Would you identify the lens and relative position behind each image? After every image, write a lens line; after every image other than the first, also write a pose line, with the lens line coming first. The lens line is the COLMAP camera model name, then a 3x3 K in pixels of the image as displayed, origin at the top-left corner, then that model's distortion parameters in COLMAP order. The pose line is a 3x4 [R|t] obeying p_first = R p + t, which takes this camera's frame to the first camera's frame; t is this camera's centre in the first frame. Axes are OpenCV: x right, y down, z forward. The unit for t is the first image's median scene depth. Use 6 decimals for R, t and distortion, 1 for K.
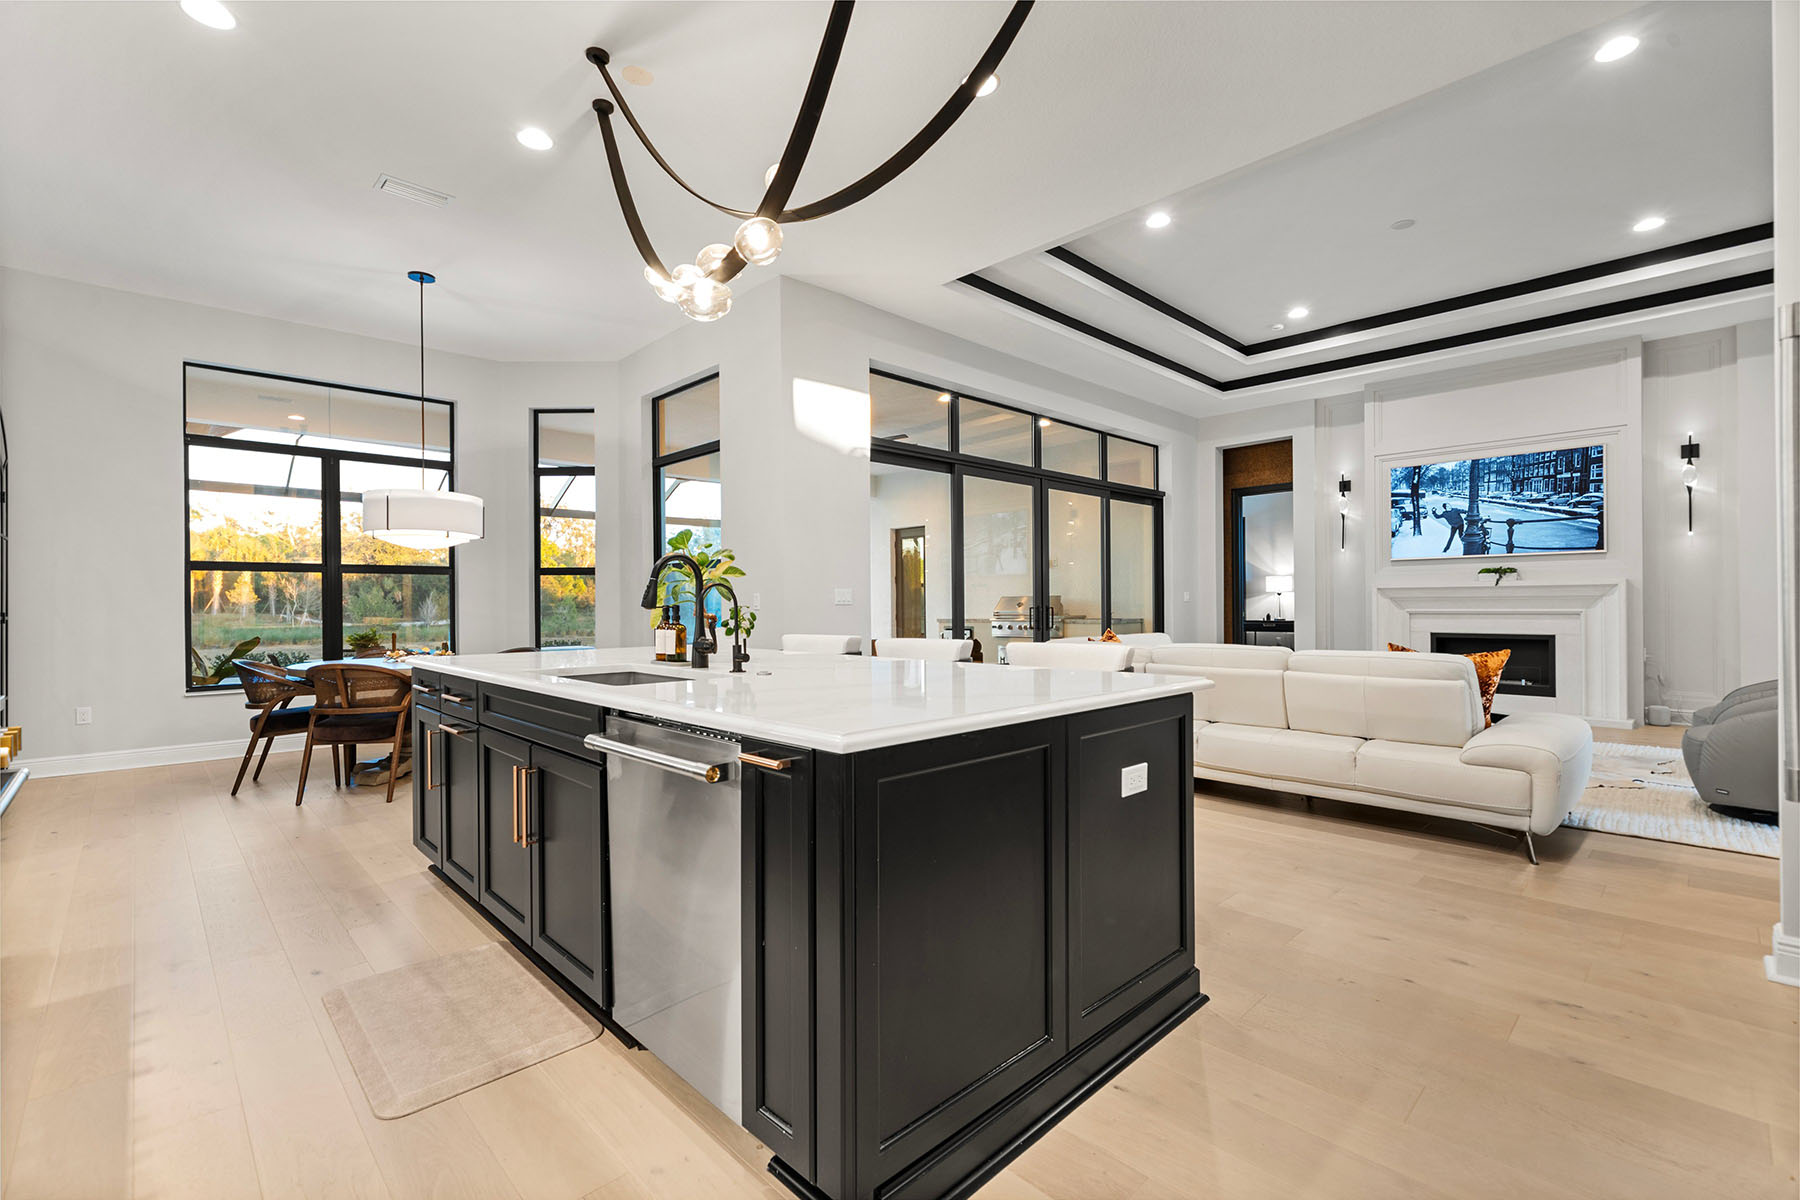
lens RADIAL K [[783.9, 0, 896.8], [0, 783.9, 603.2], [0, 0, 1]] dist [0.001119, 0.000164]
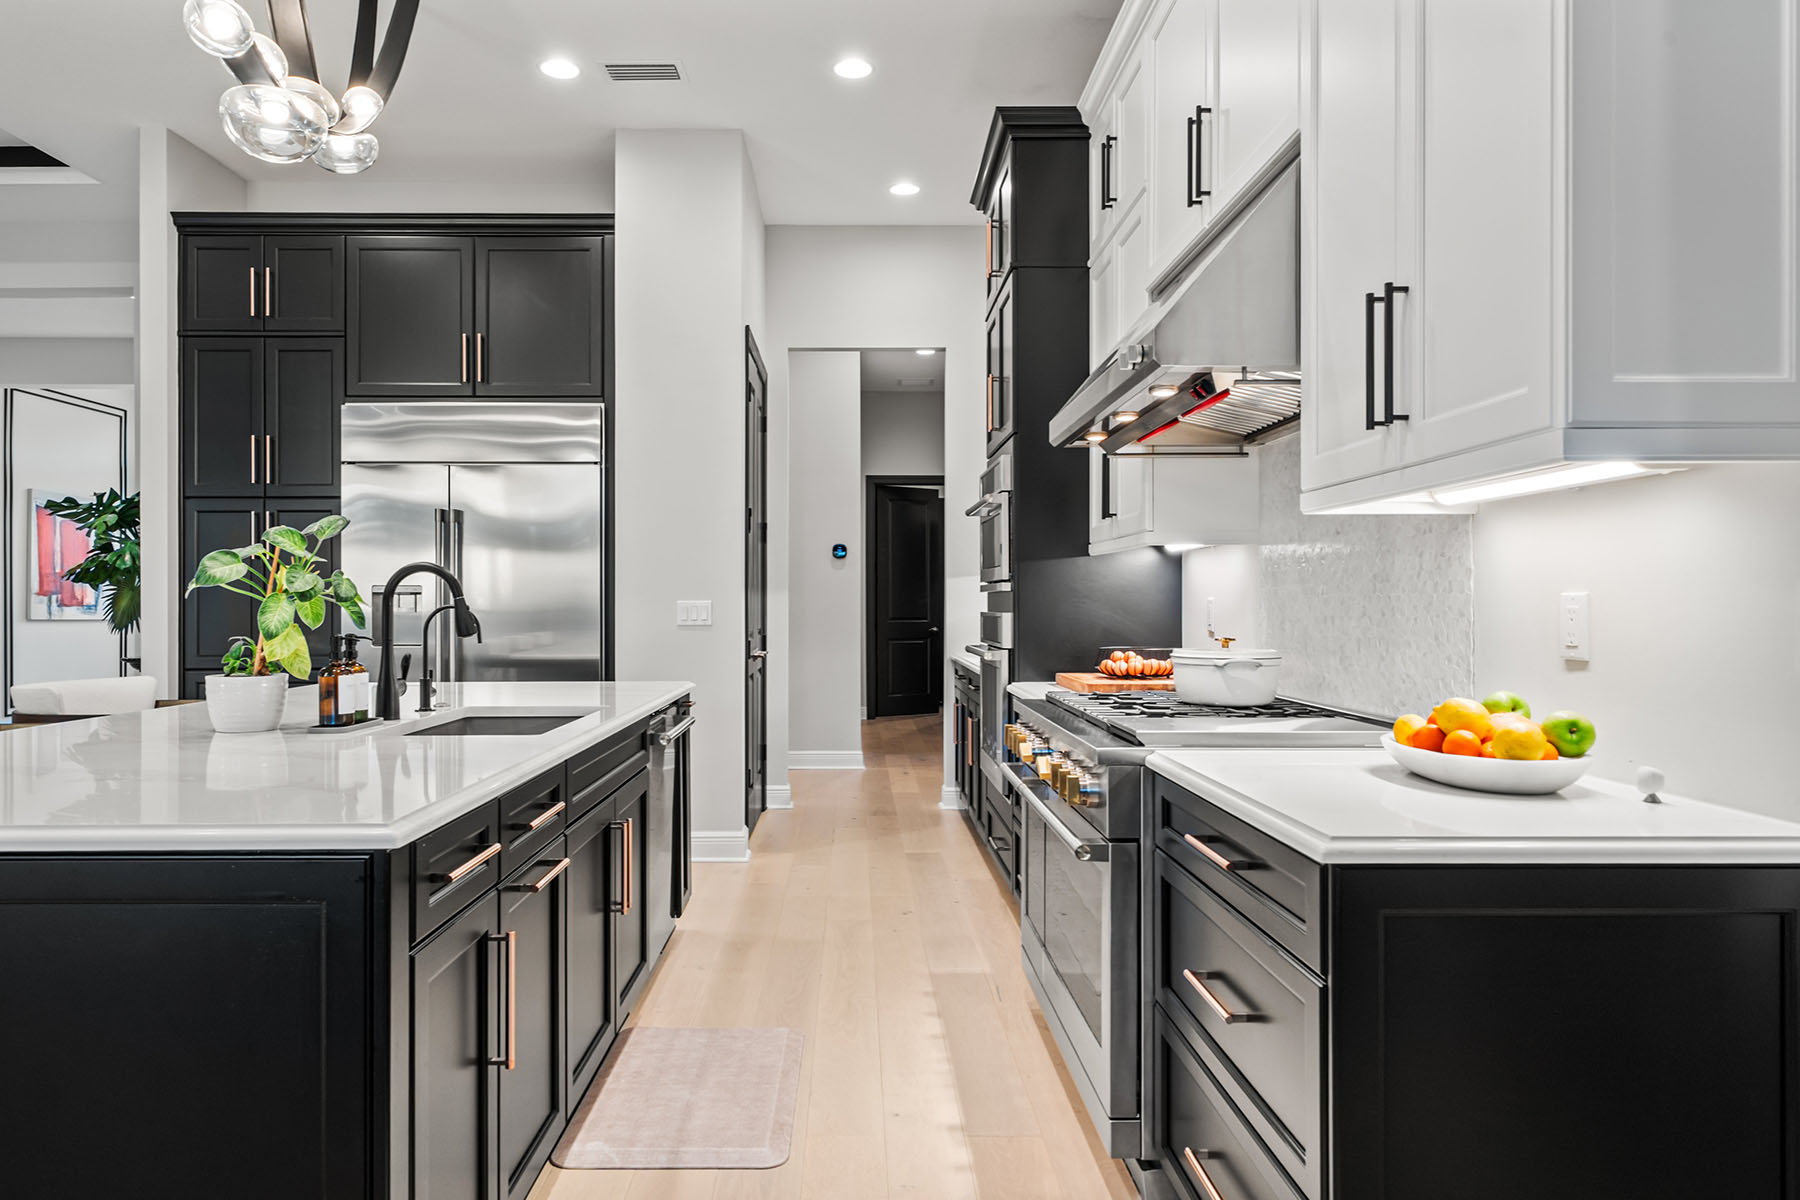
lens RADIAL K [[1151.5, 0, 894.8], [0, 1151.5, 600.1], [0, 0, 1]] dist [-0.008085, -0.002214]
pose [[-0.743460, 0.018262, 0.668532, -1.603996], [0.010470, 0.999822, -0.015668, -0.007811], [-0.668699, -0.004650, -0.743519, 1.810571]]
